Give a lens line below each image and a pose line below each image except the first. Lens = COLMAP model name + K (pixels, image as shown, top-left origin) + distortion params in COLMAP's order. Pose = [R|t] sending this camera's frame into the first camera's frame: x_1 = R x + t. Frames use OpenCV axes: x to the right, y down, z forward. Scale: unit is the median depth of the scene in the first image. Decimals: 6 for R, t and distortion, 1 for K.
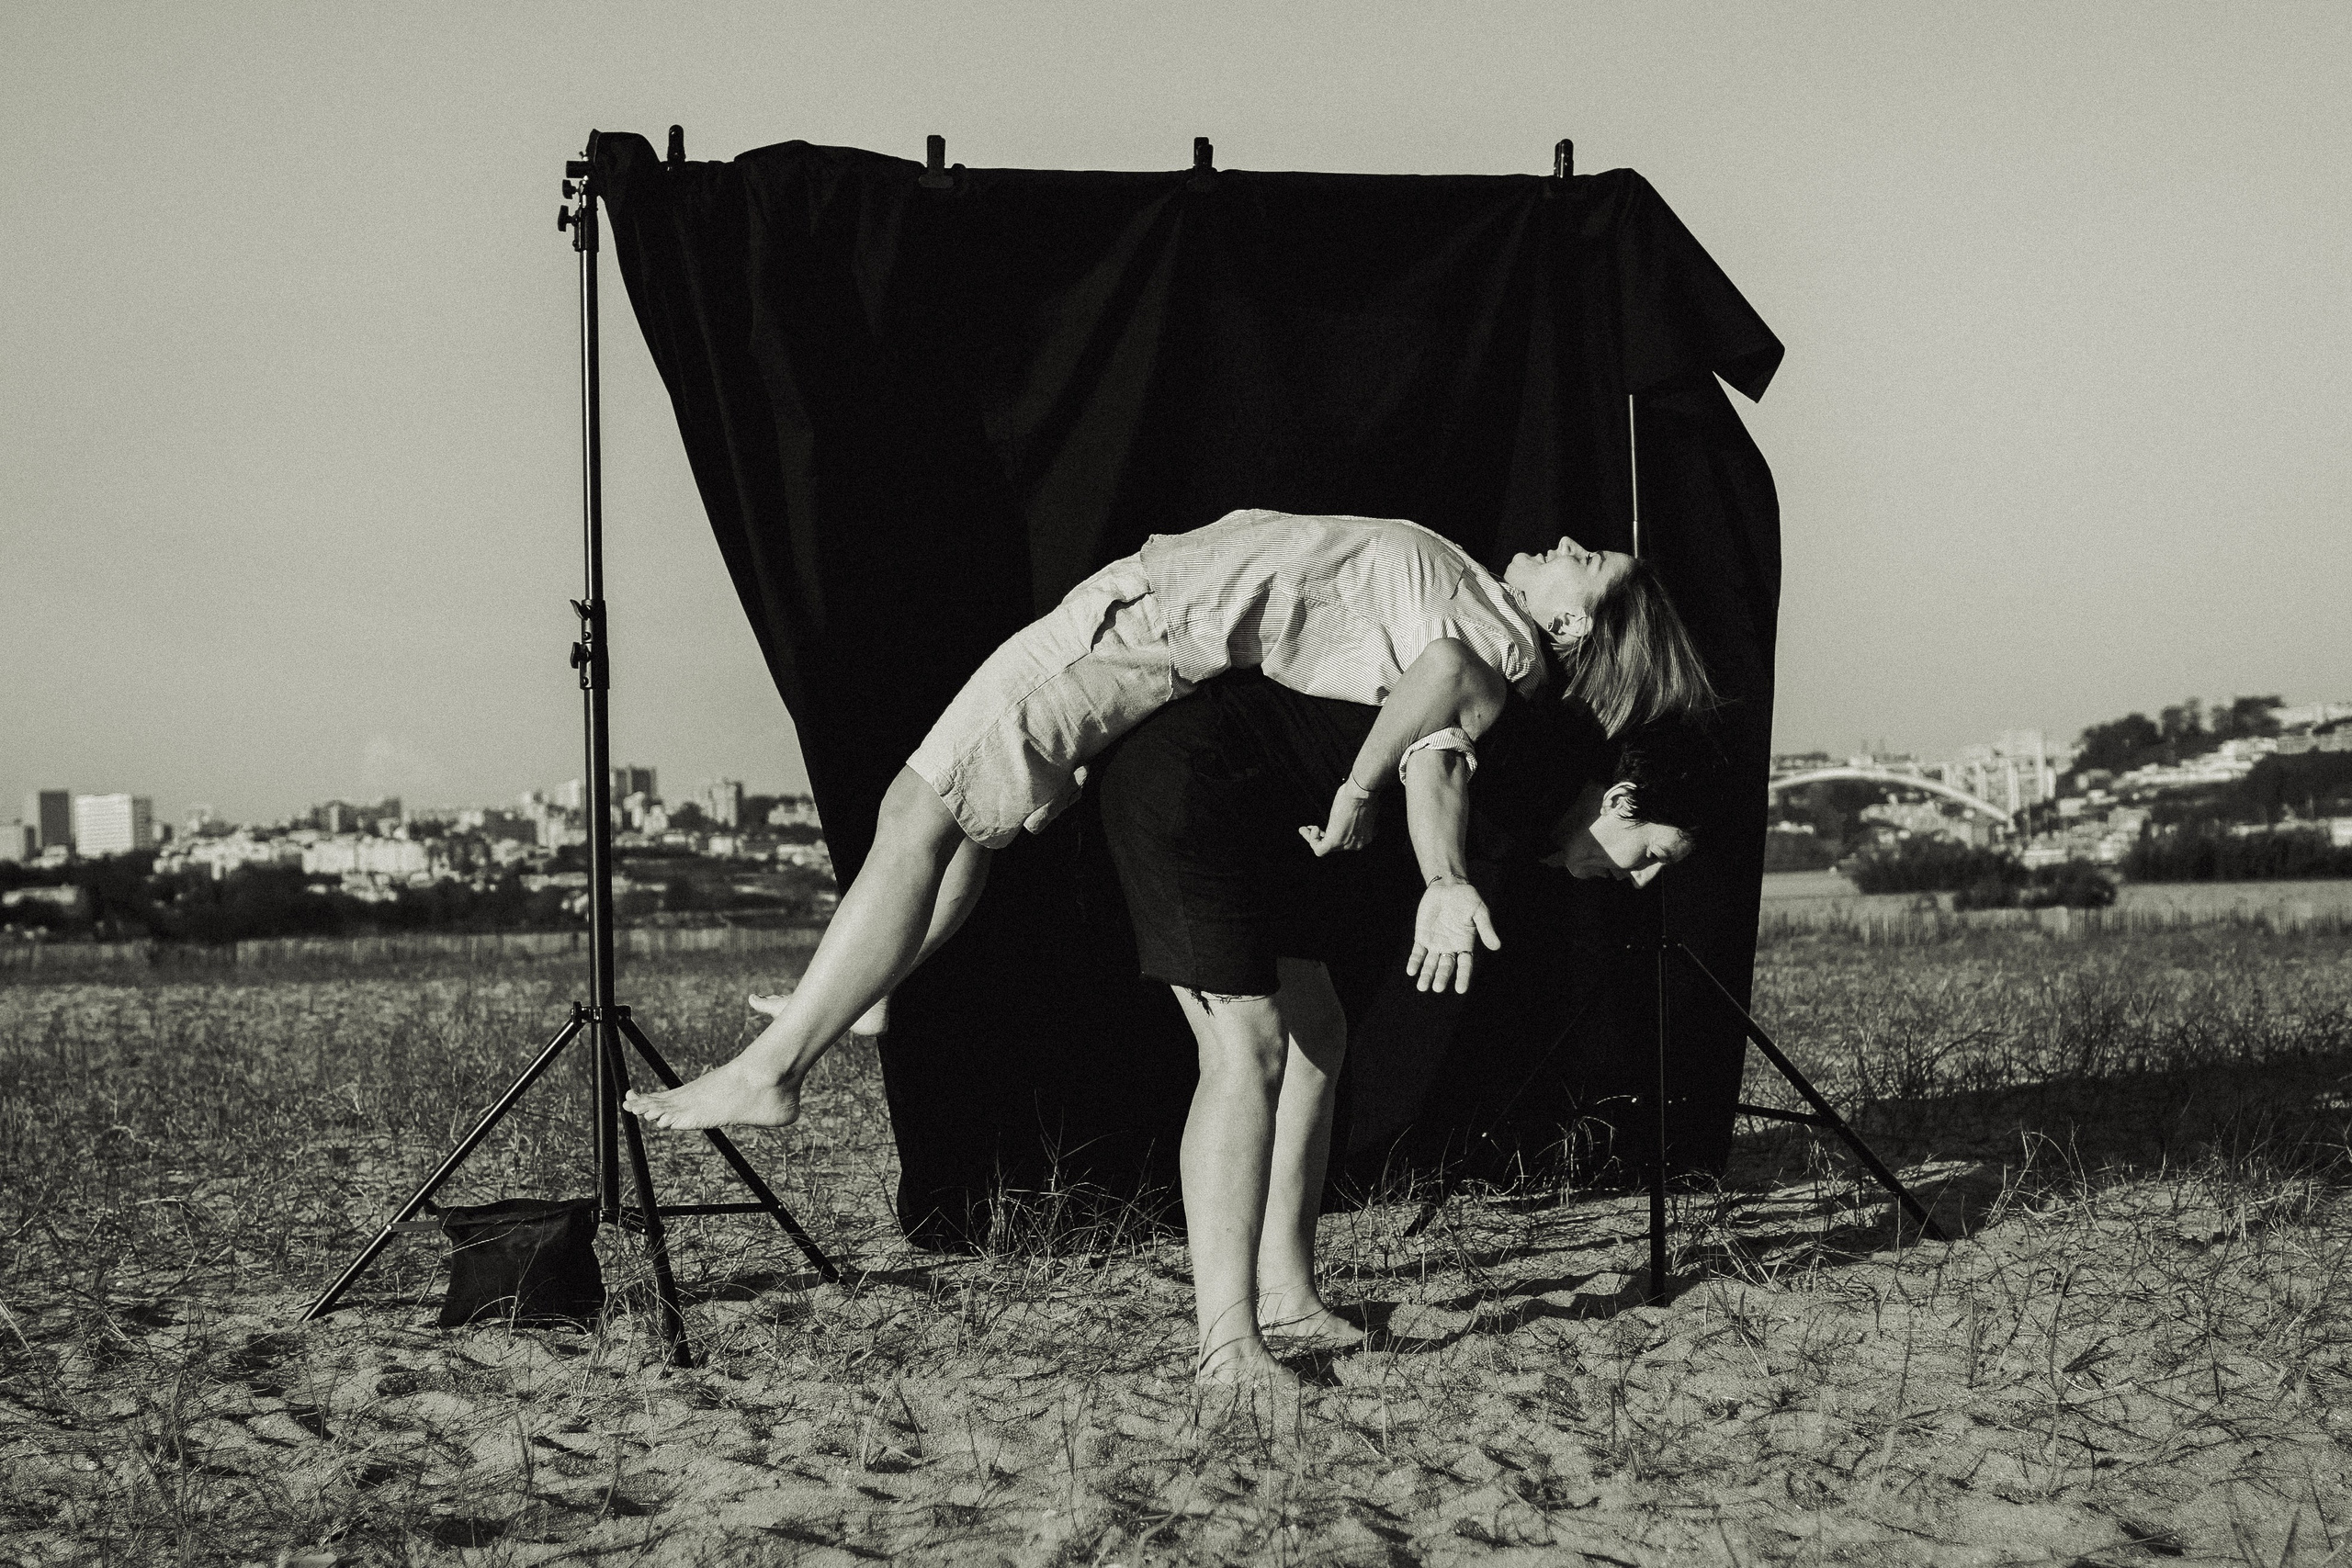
lens RADIAL K [[3550.3, 0, 1176.0], [0, 3550.3, 784.0], [0, 0, 1]] dist [-0.012208, 0.063787]
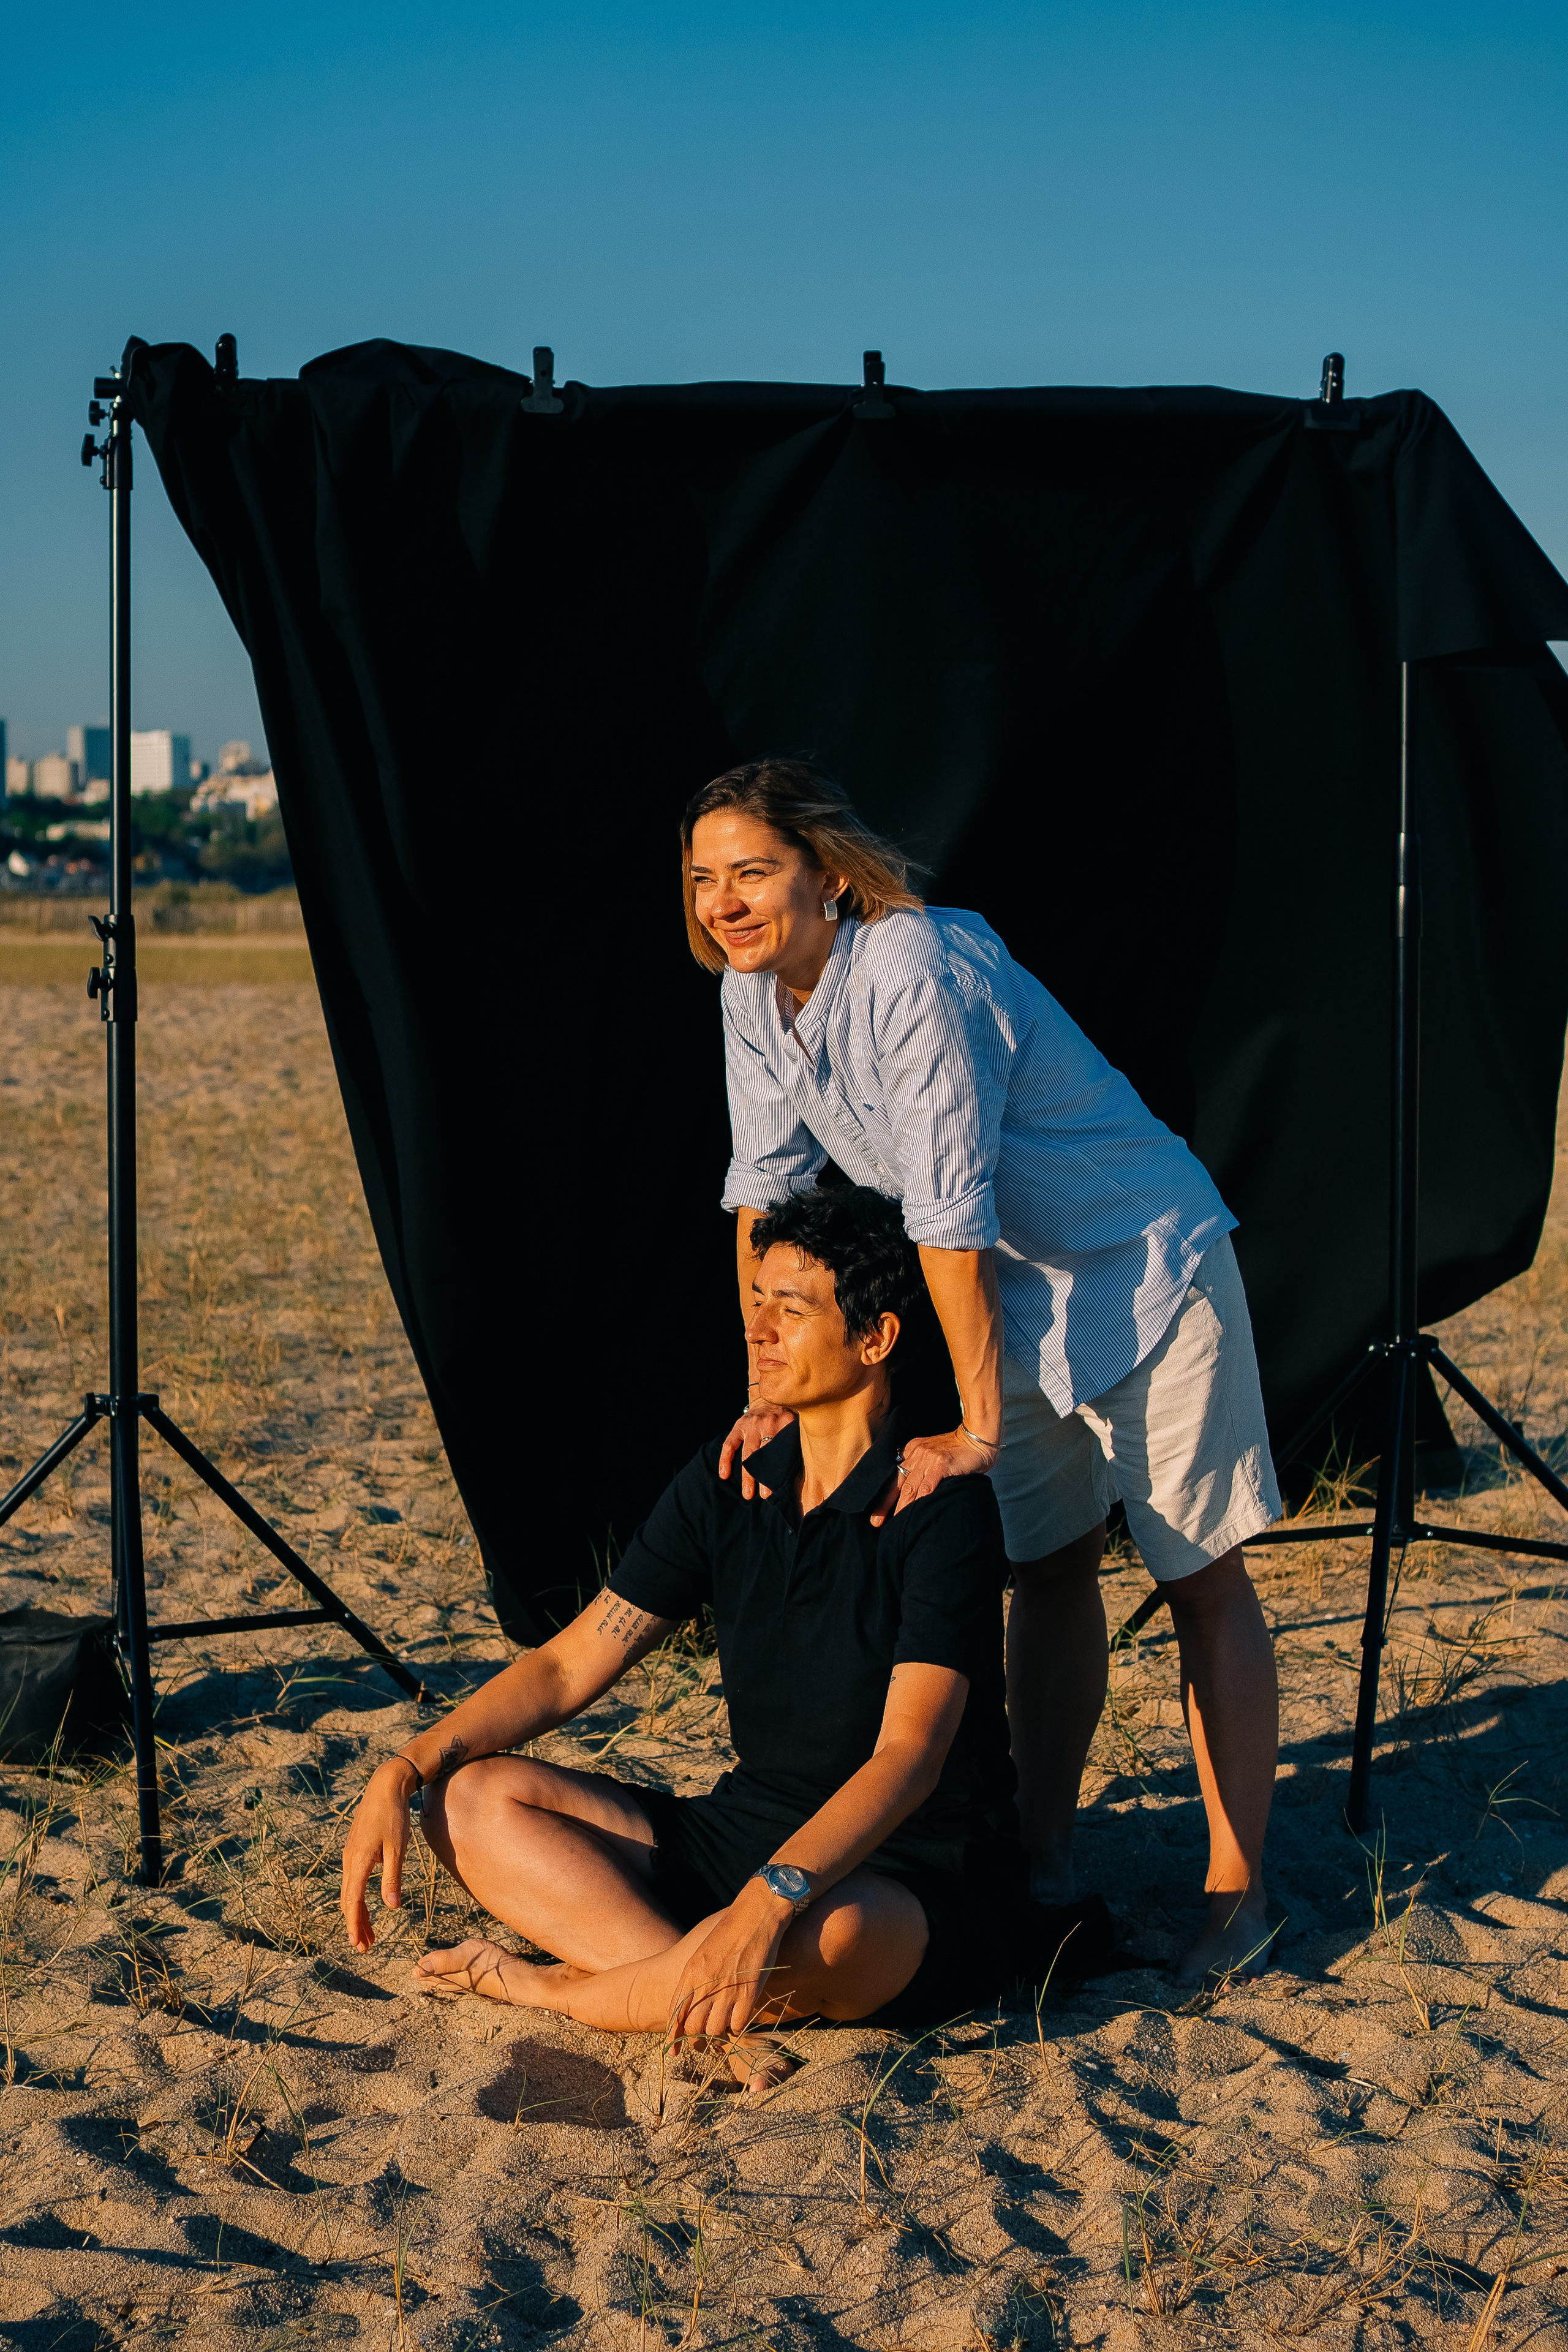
lens RADIAL K [[3550.6, 0, 709.4], [0, 3550.6, 1173.6], [0, 0, 1]] dist [-0.012208, 0.063787]
pose [[0.989919, 0.041925, -0.135288, 0.087268], [-0.024963, 0.991877, 0.124726, -0.096409], [0.139418, -0.120092, 0.982925, 0.182387]]
